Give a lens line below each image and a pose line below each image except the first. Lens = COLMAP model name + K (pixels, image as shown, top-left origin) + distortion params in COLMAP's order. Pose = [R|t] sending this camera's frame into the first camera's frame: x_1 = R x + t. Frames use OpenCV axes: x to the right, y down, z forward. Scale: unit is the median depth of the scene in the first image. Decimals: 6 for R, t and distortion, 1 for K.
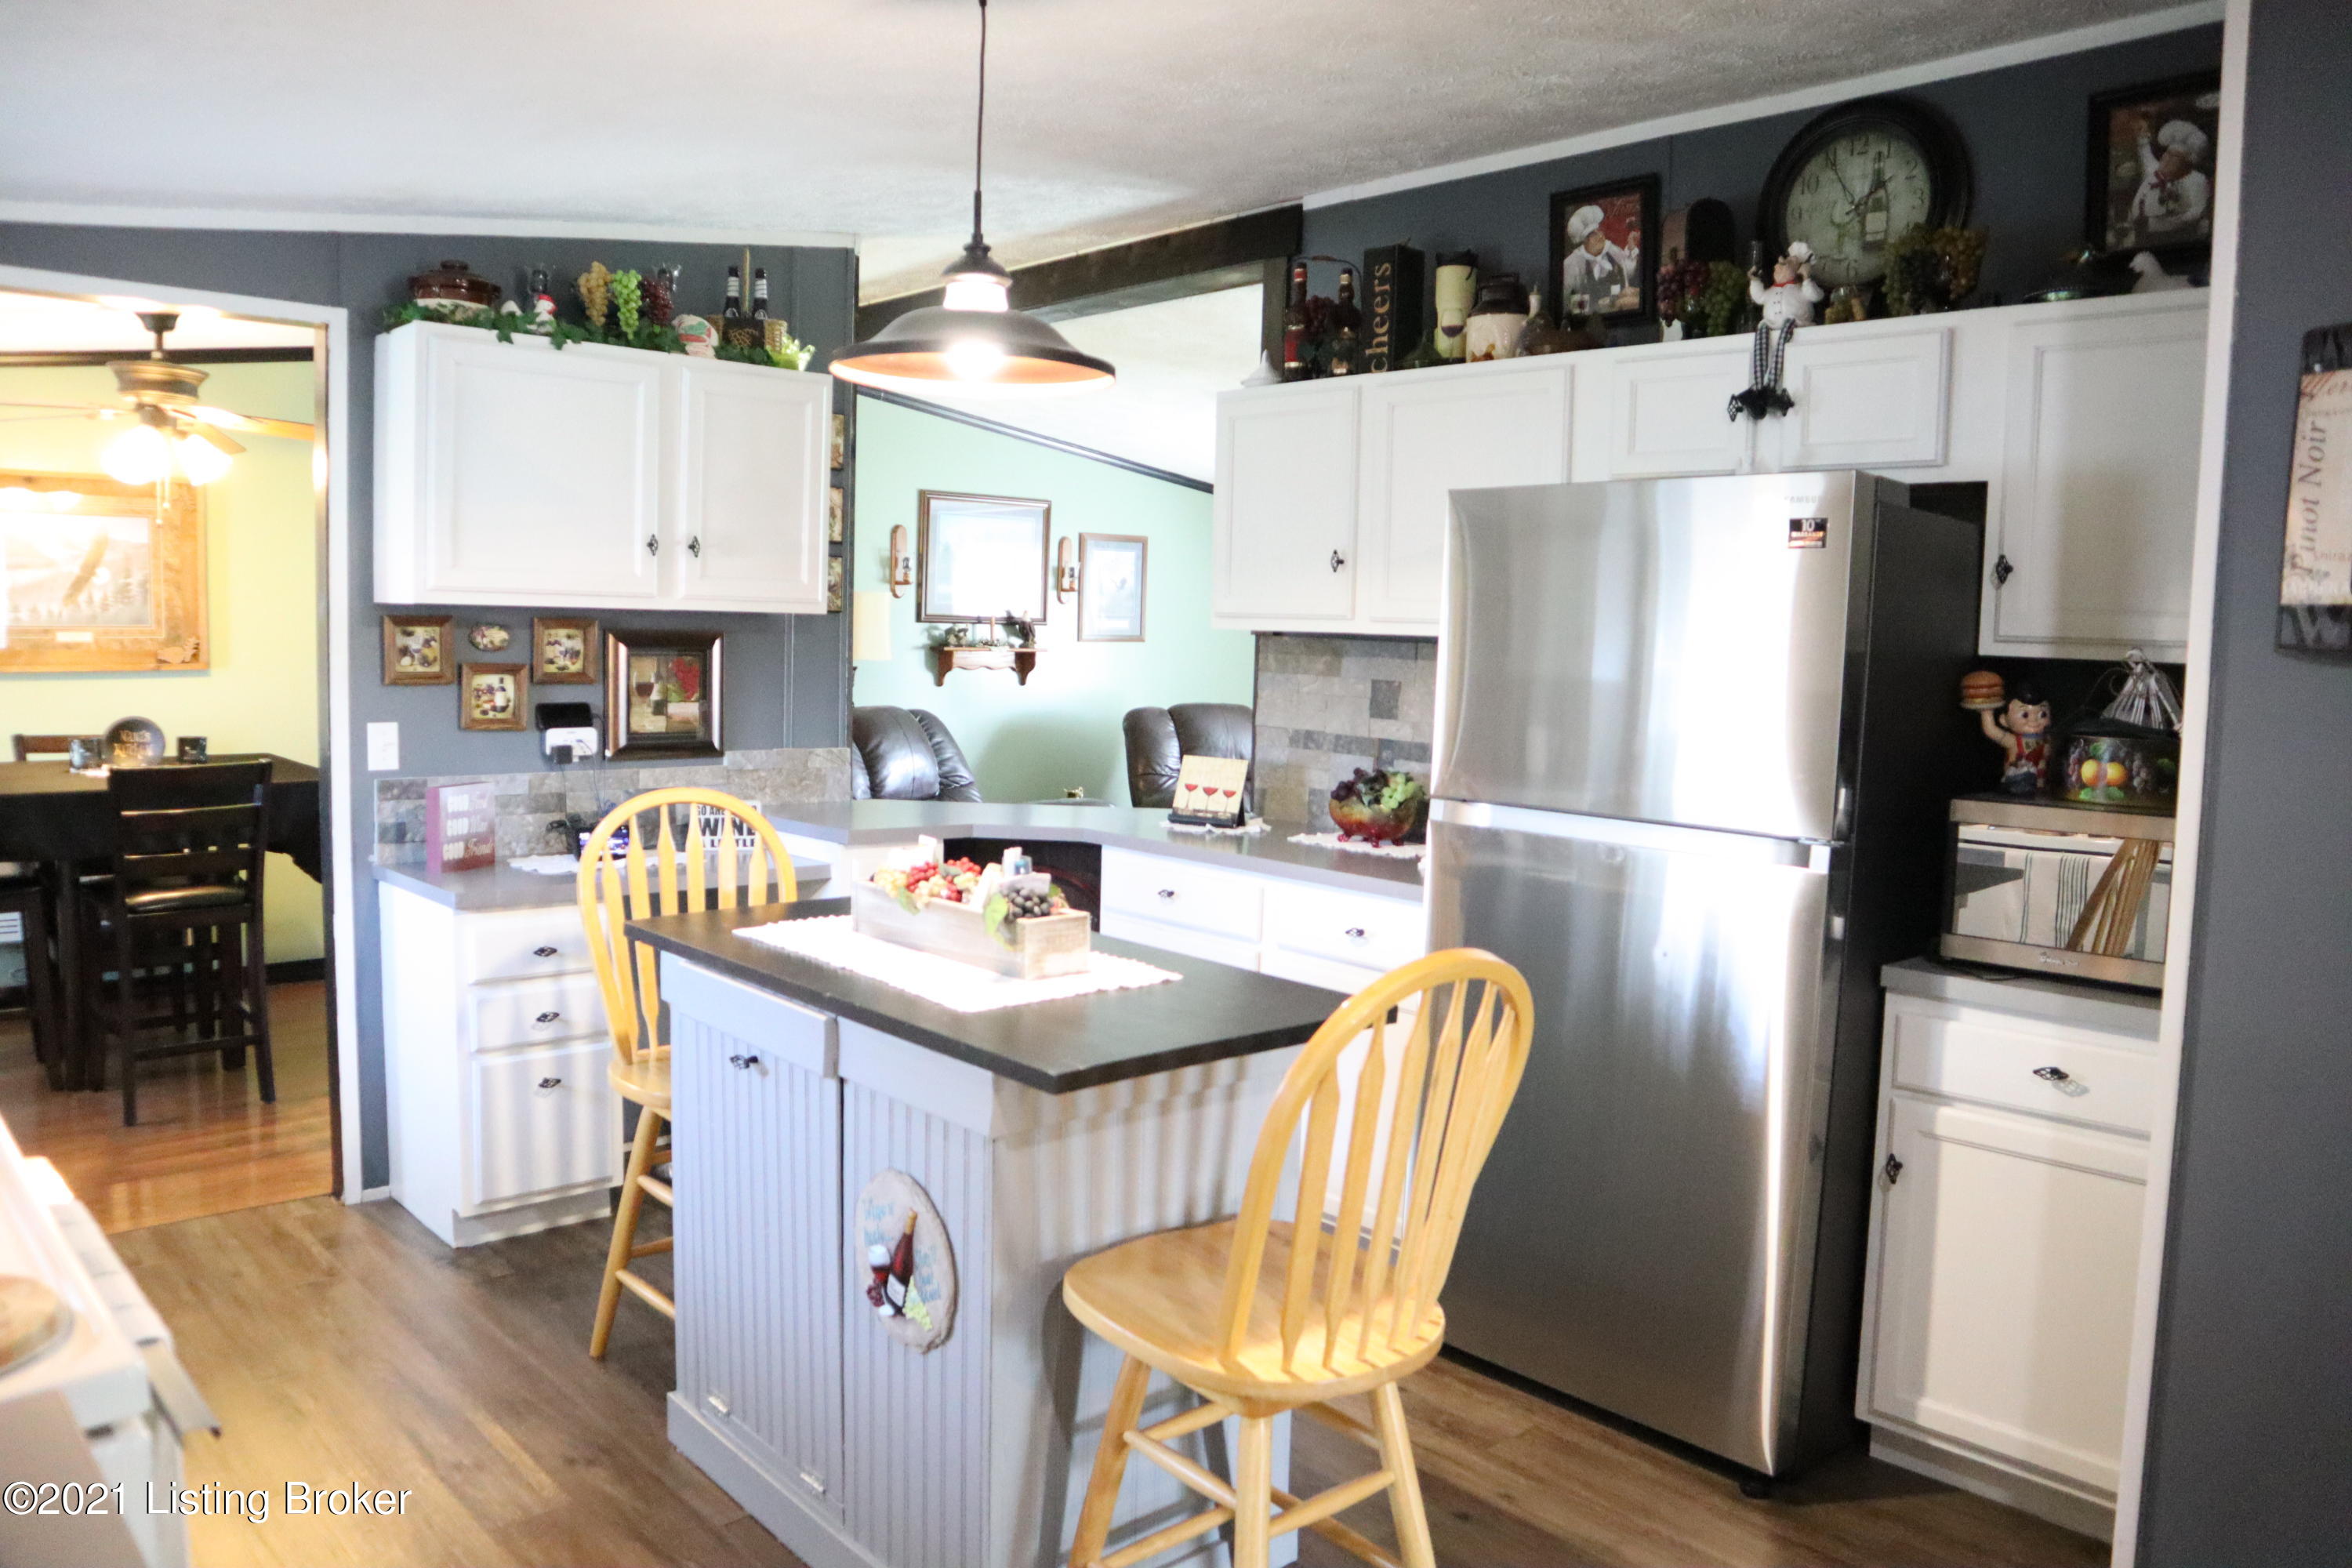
lens RADIAL K [[1743.2, 0, 1106.9], [0, 1743.2, 785.9], [0, 0, 1]] dist [-0.086793, 0.104377]
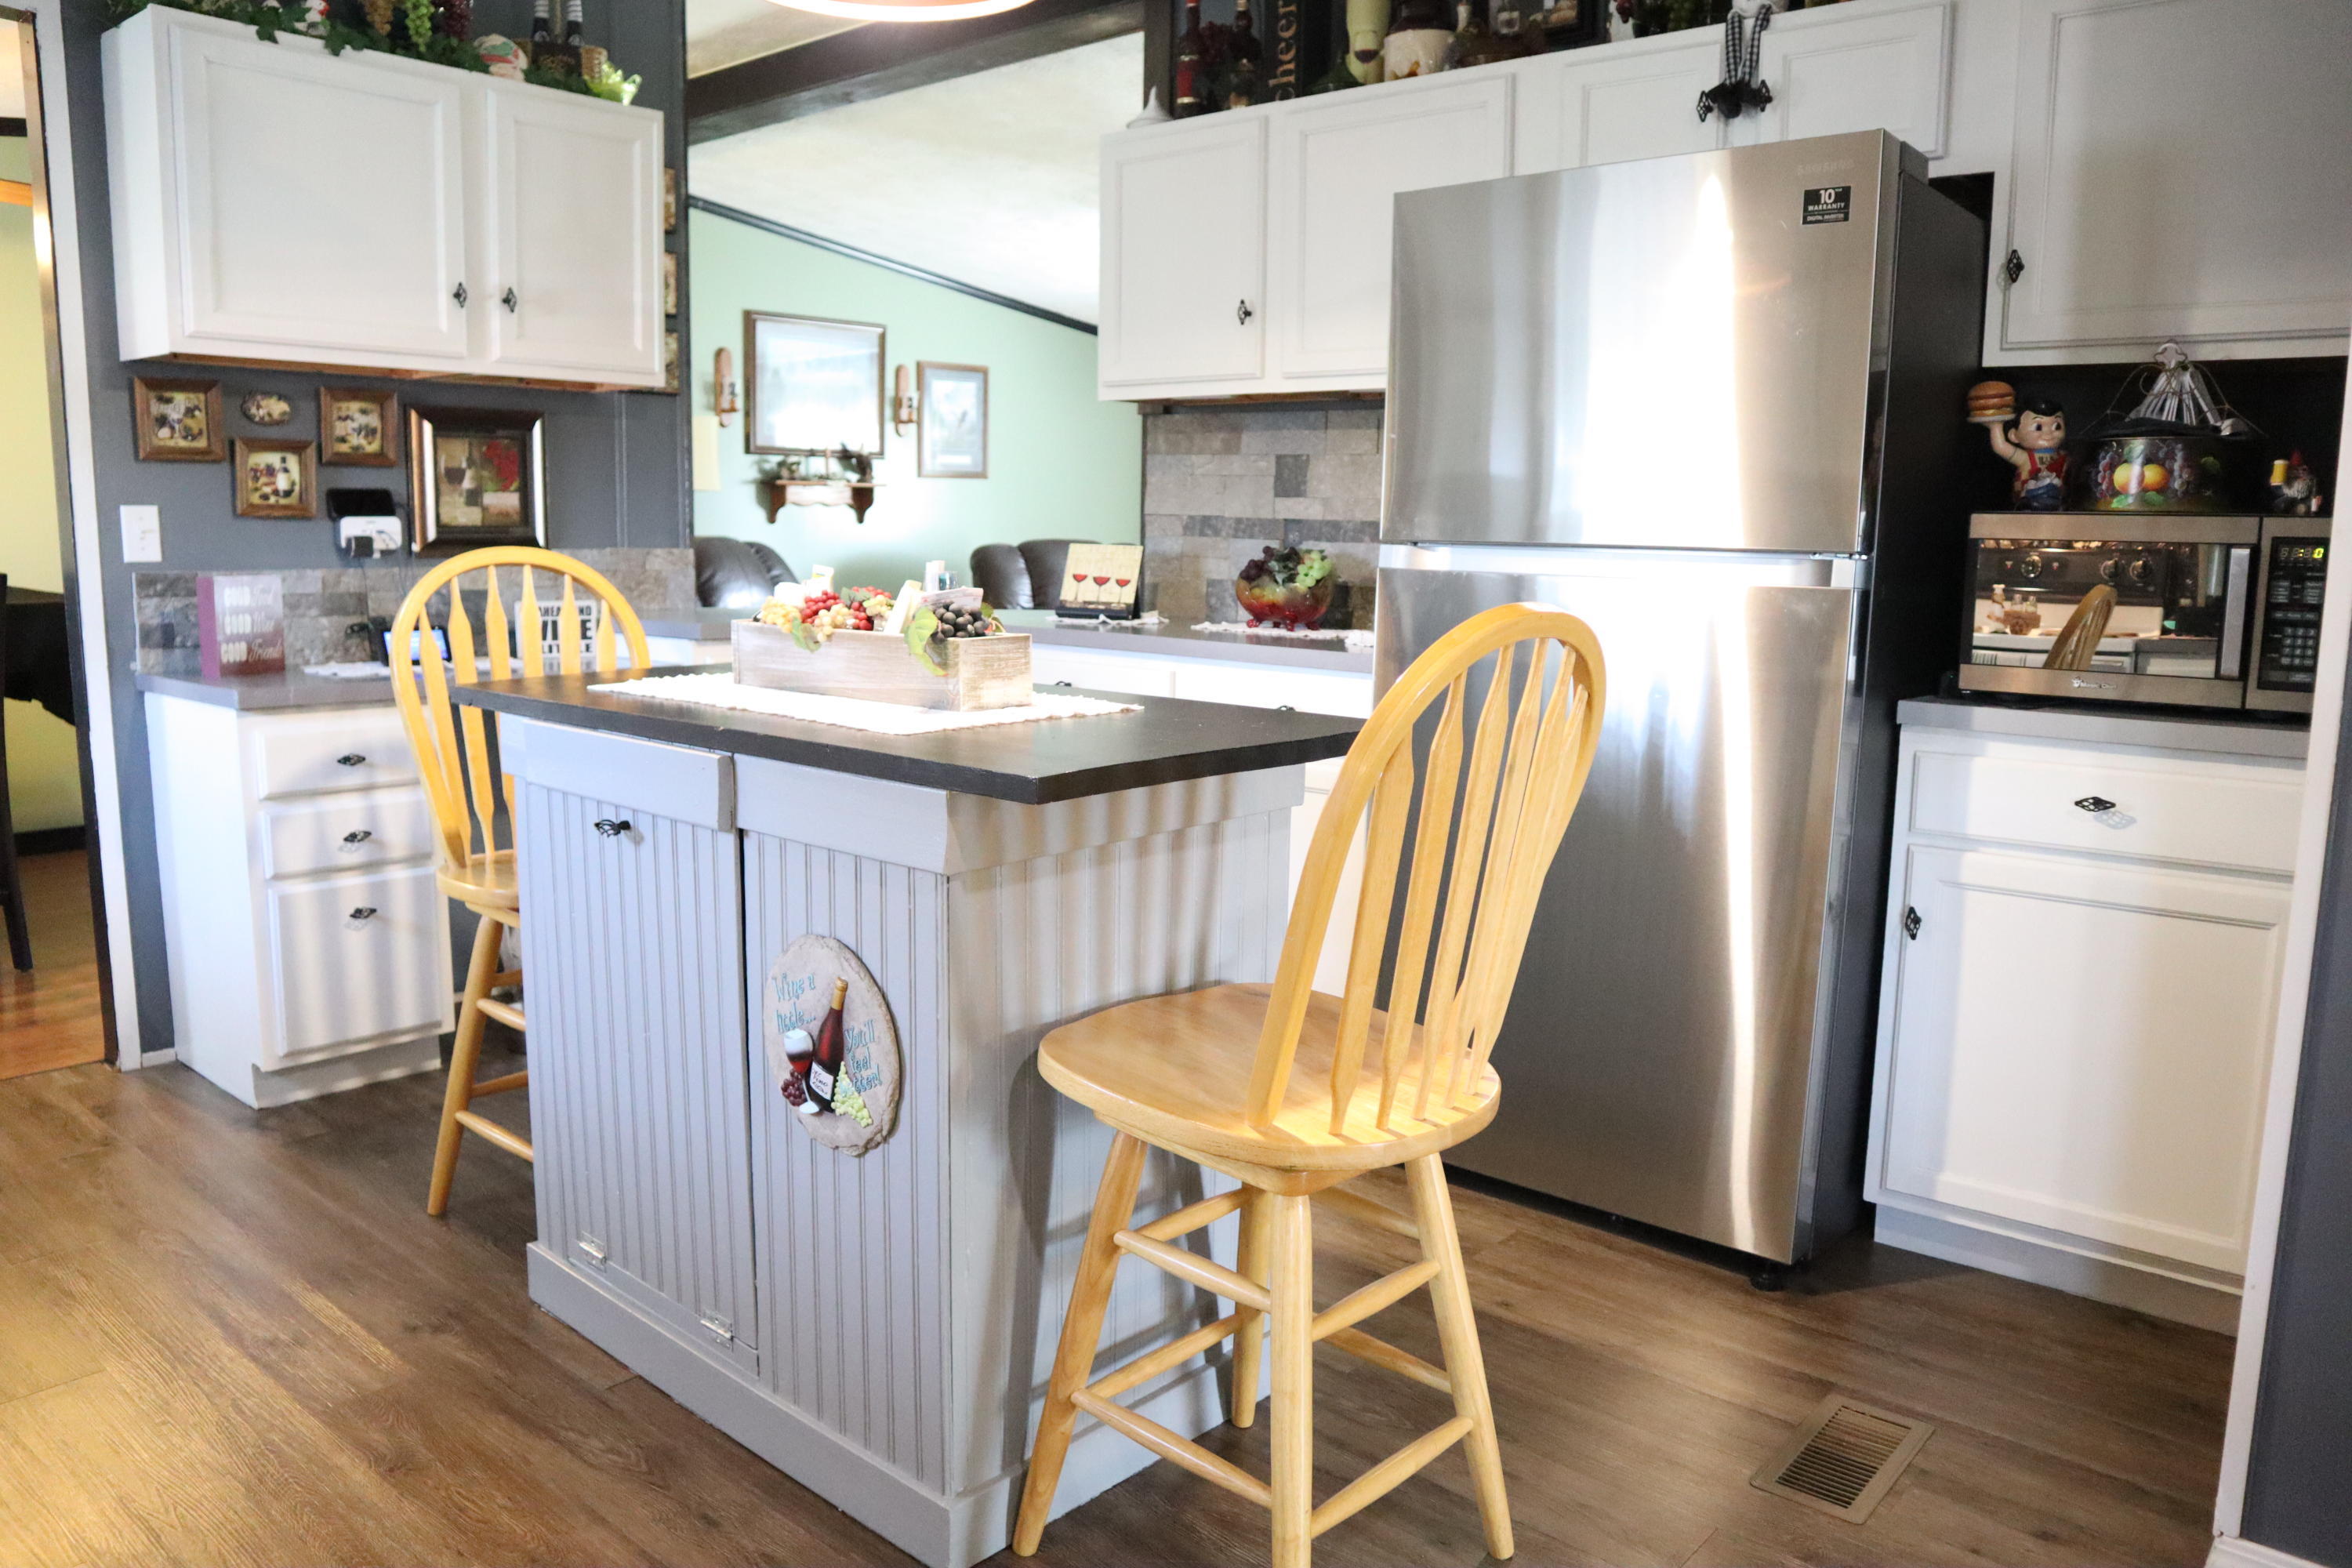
lens RADIAL K [[1743.2, 0, 1106.9], [0, 1743.2, 785.9], [0, 0, 1]] dist [-0.086793, 0.104377]
pose [[0.993971, -0.027587, 0.106114, -0.044692], [0.021310, 0.997980, 0.059842, 0.067013], [-0.107550, -0.057220, 0.992552, 0.115518]]
